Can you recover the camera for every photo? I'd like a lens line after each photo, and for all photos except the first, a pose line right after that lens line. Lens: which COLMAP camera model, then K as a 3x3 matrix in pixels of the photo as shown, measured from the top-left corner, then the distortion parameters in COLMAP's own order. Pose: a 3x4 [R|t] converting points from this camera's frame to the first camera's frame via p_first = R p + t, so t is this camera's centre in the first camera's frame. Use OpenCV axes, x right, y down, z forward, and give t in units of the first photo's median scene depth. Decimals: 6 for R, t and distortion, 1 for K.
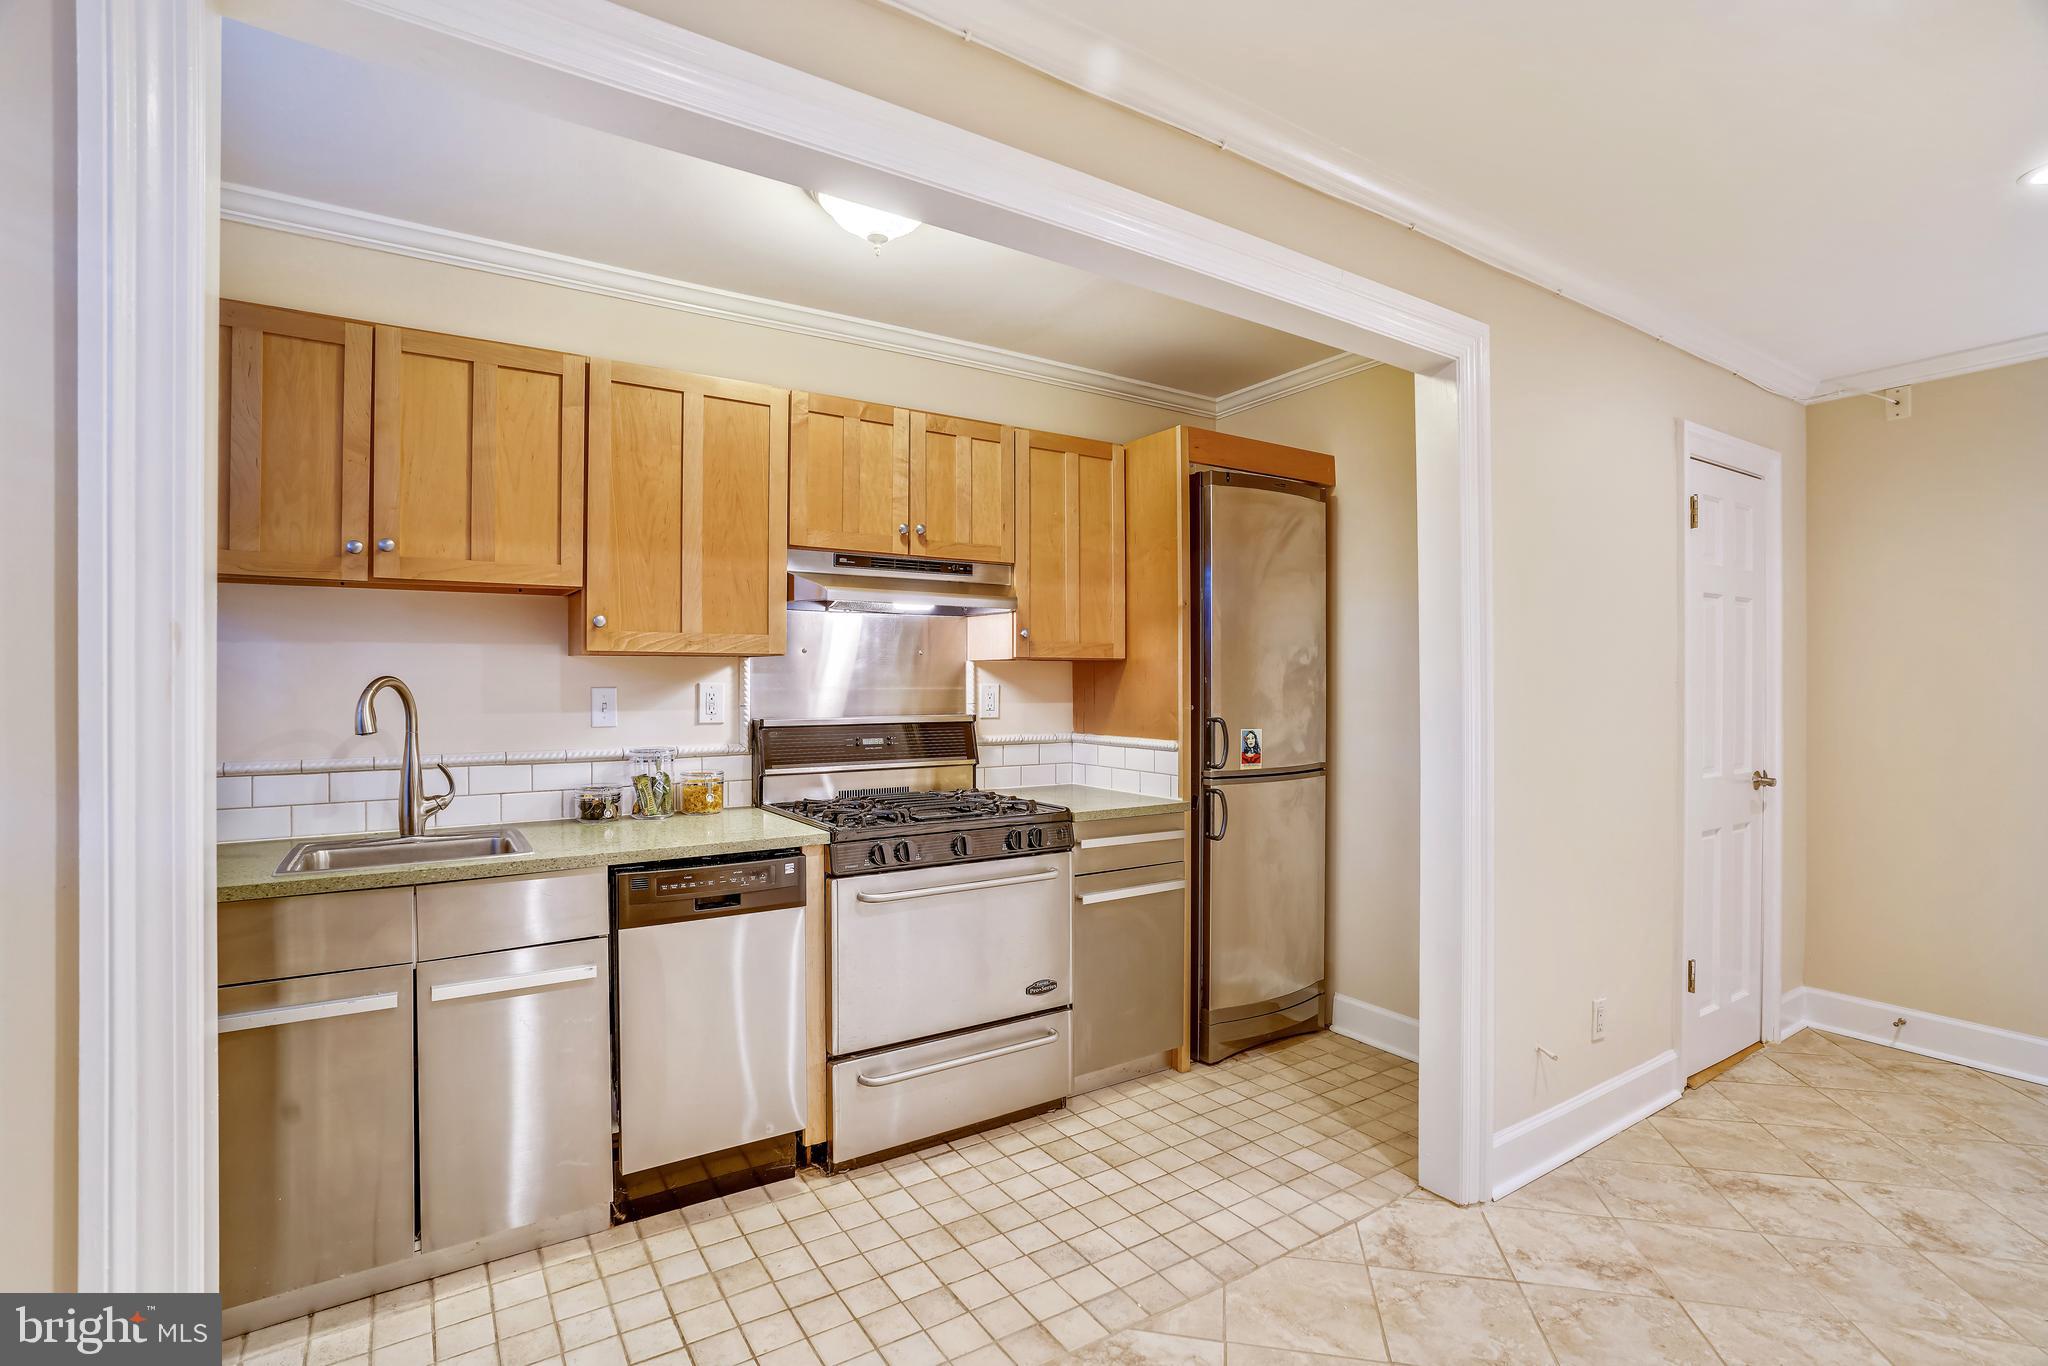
lens RADIAL K [[962.5, 0, 1026.4], [0, 962.5, 681.1], [0, 0, 1]] dist [-0.039977, 0.014338]
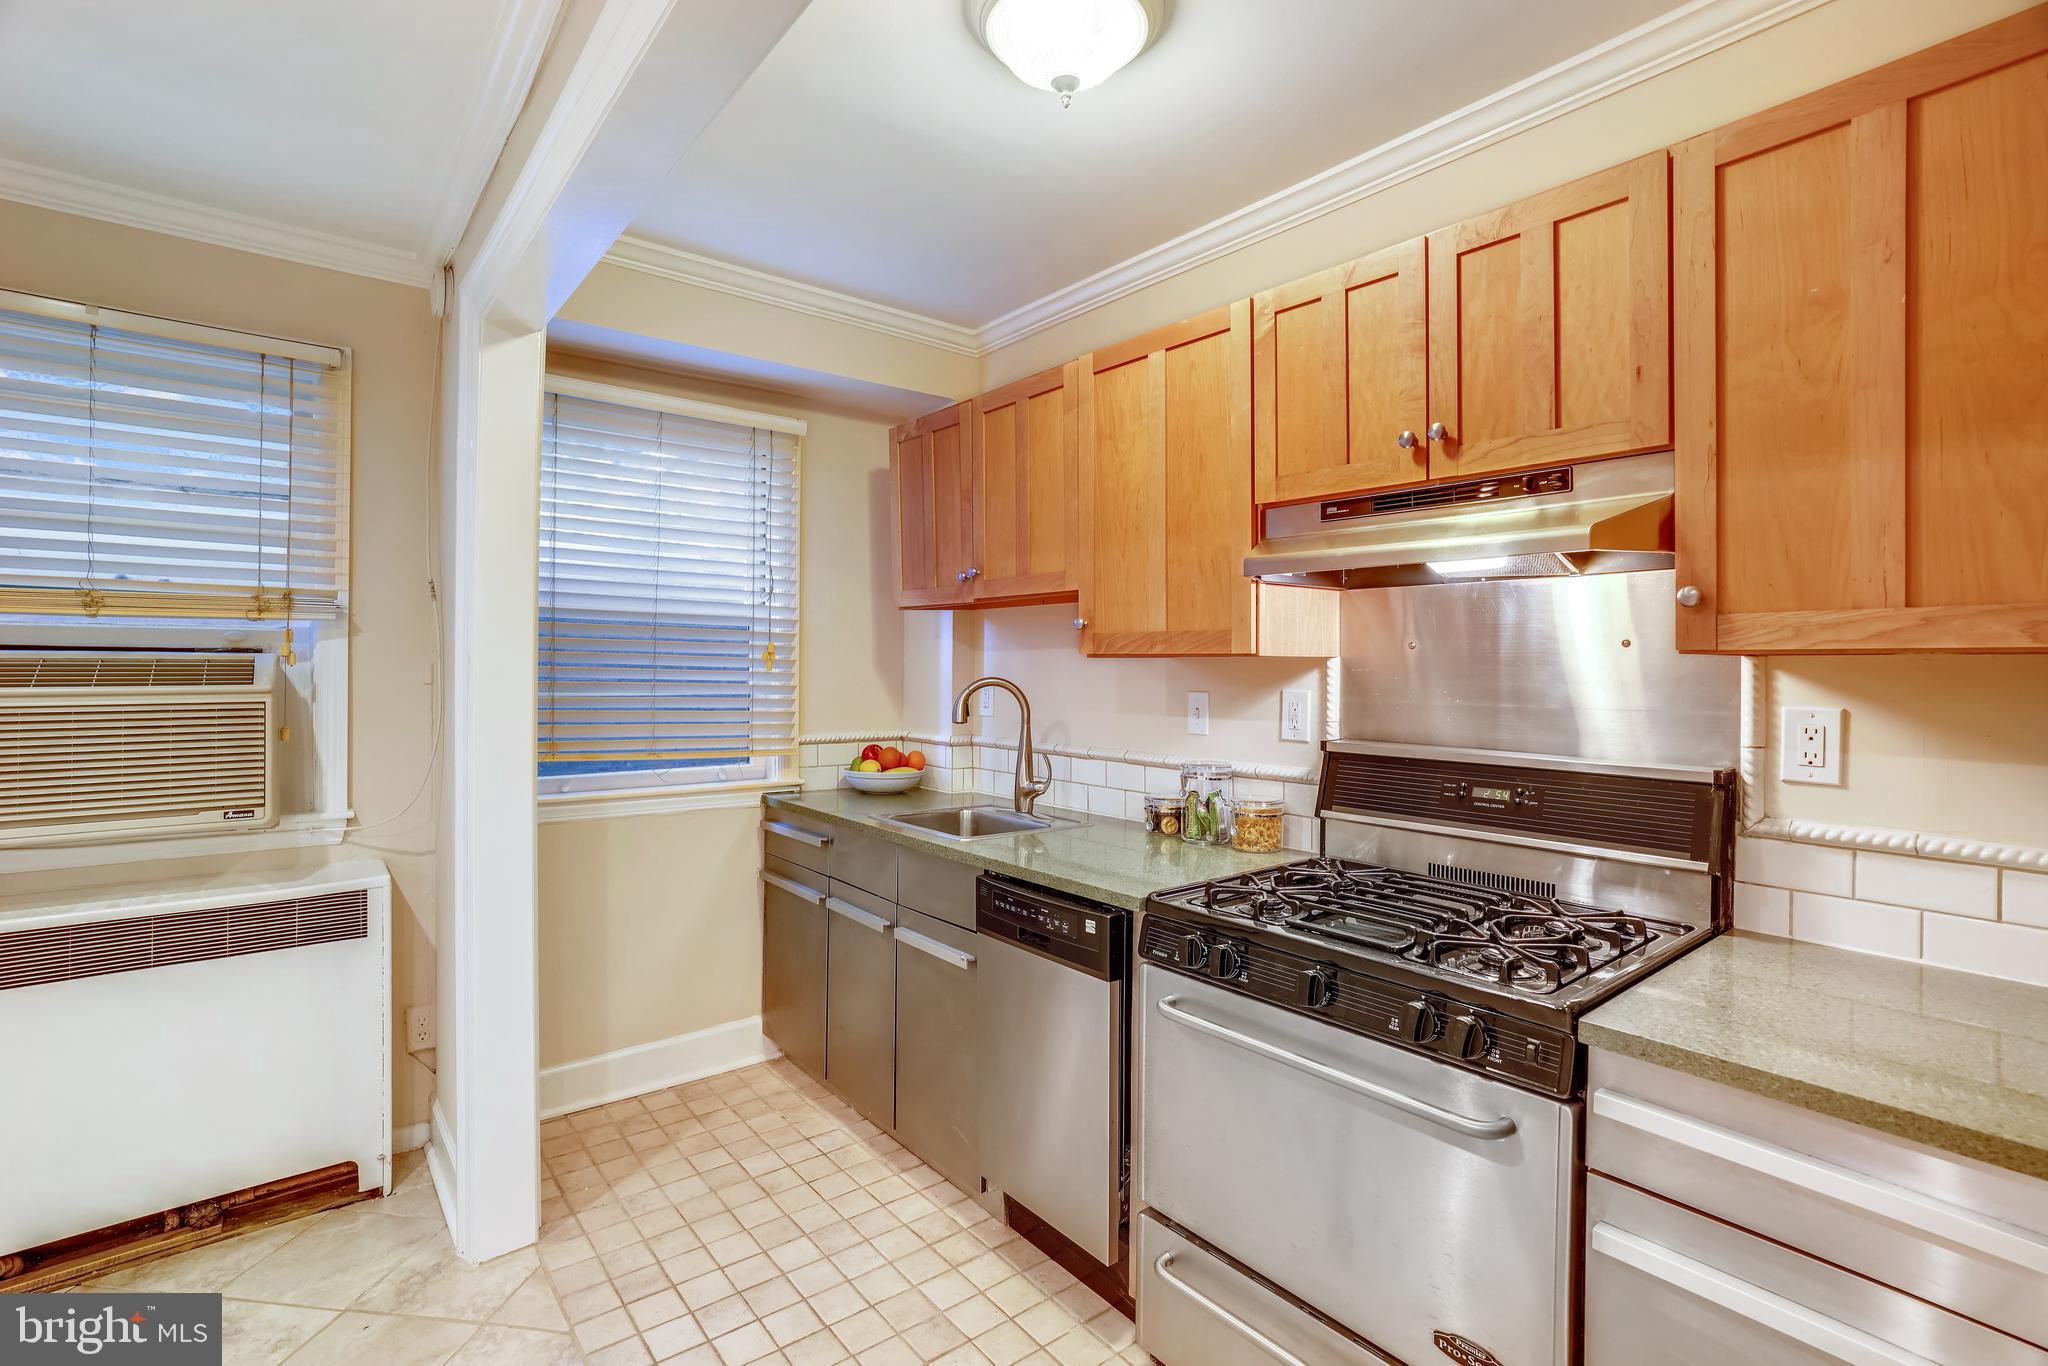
lens RADIAL K [[962.5, 0, 1017.4], [0, 962.5, 664.5], [0, 0, 1]] dist [-0.039977, 0.014338]
pose [[0.083004, 0.002517, -0.996546, 0.481828], [-0.006373, 0.999978, 0.001995, -0.020663], [0.996529, 0.006185, 0.083018, 0.776255]]
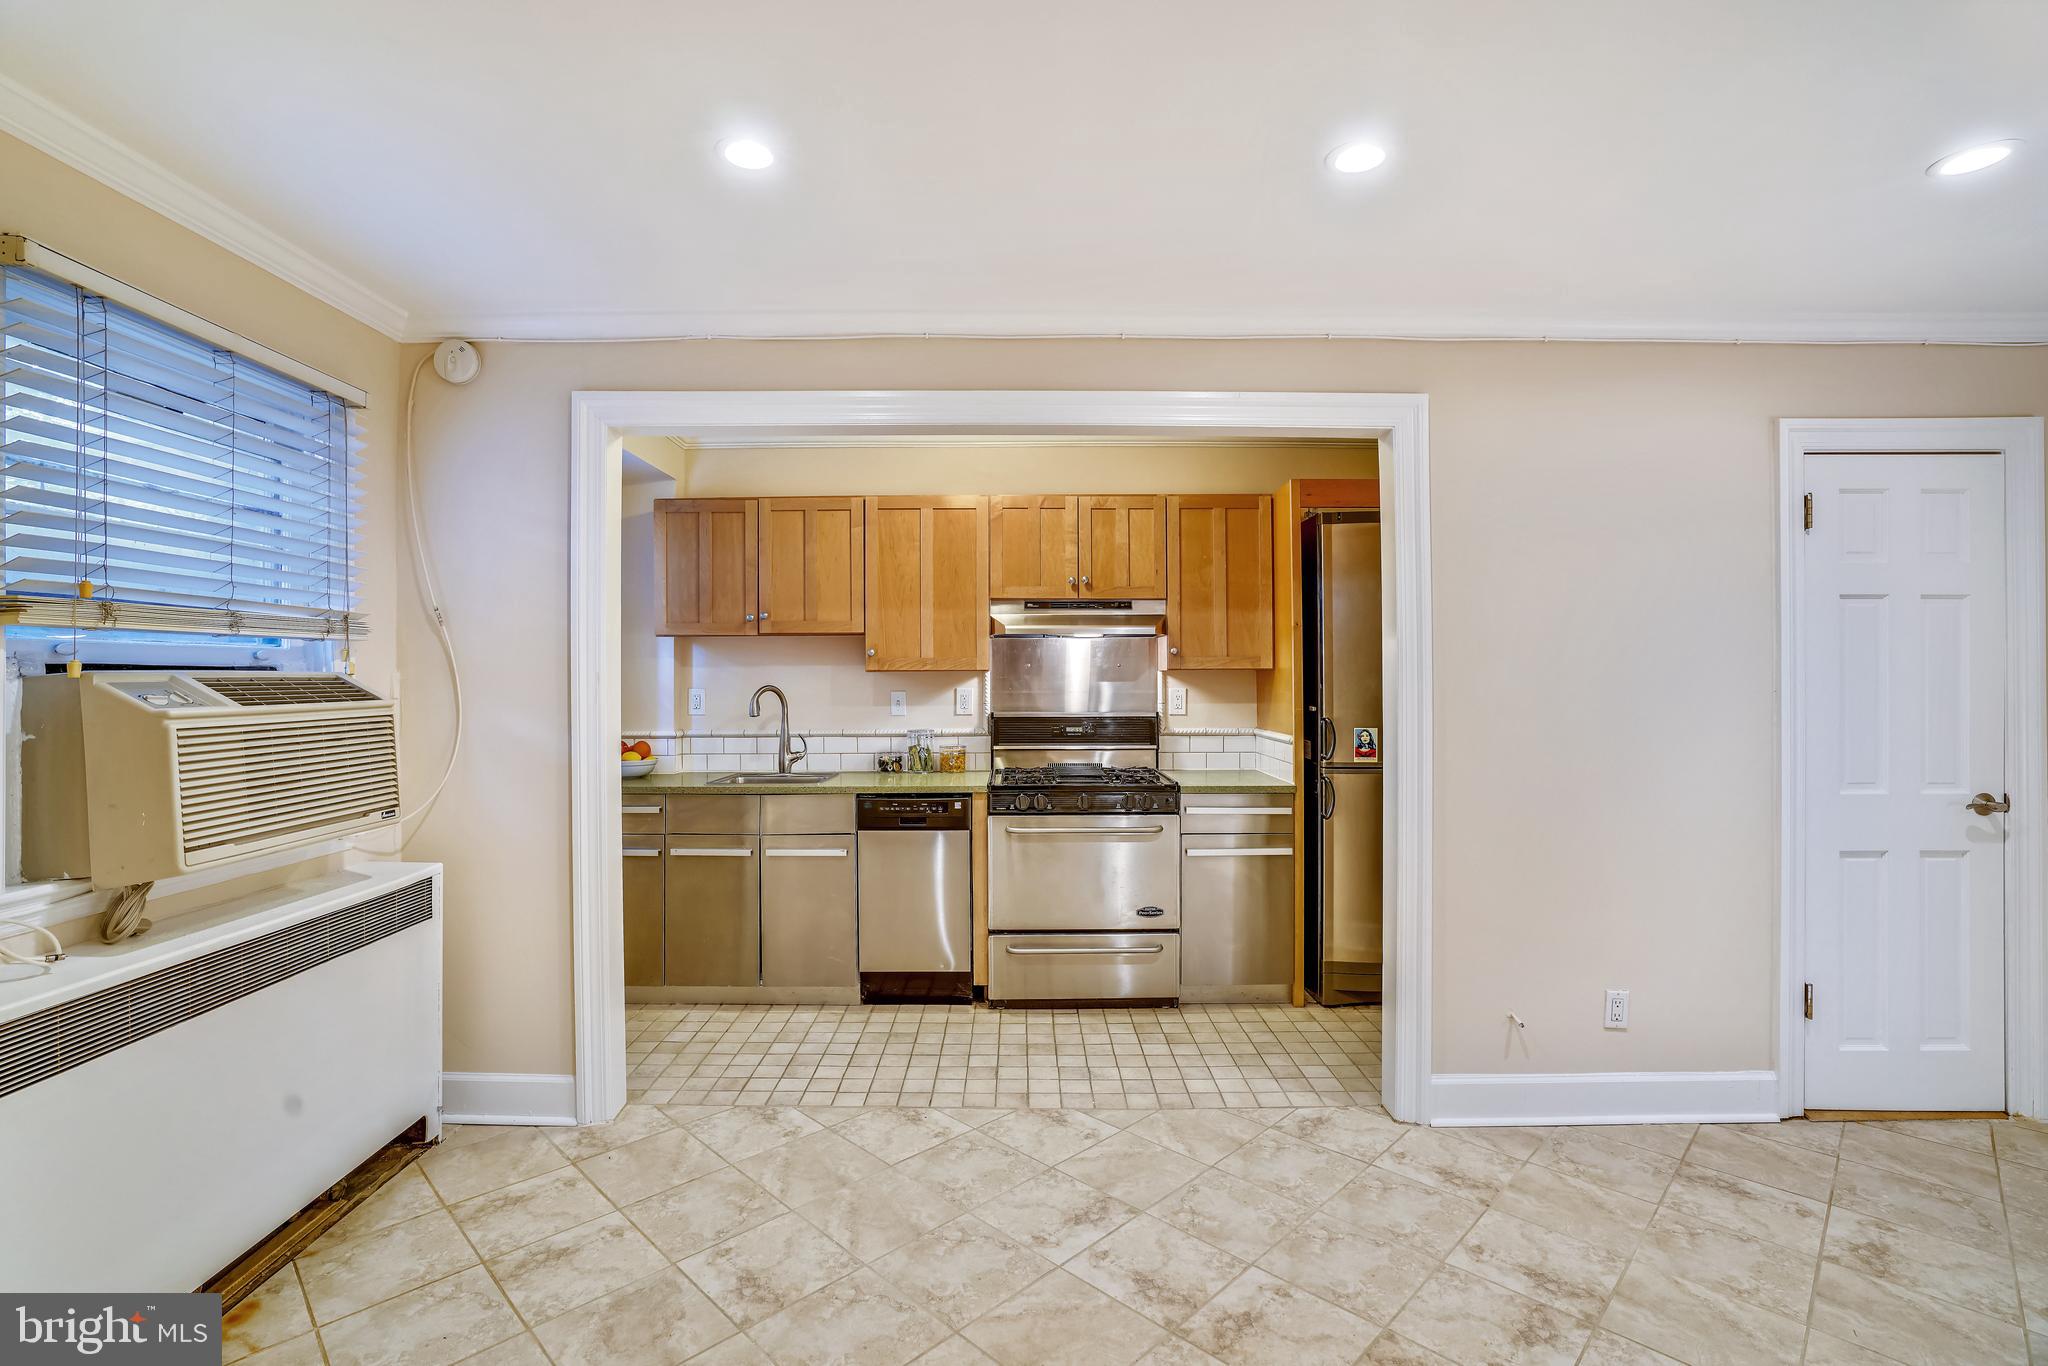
lens RADIAL K [[962.5, 0, 1021.4], [0, 962.5, 674.2], [0, 0, 1]] dist [-0.039977, 0.014338]
pose [[0.838231, -0.003282, -0.545305, 0.640347], [0.002727, 0.999995, -0.001826, -0.018691], [0.545308, 0.000043, 0.838236, -0.257914]]
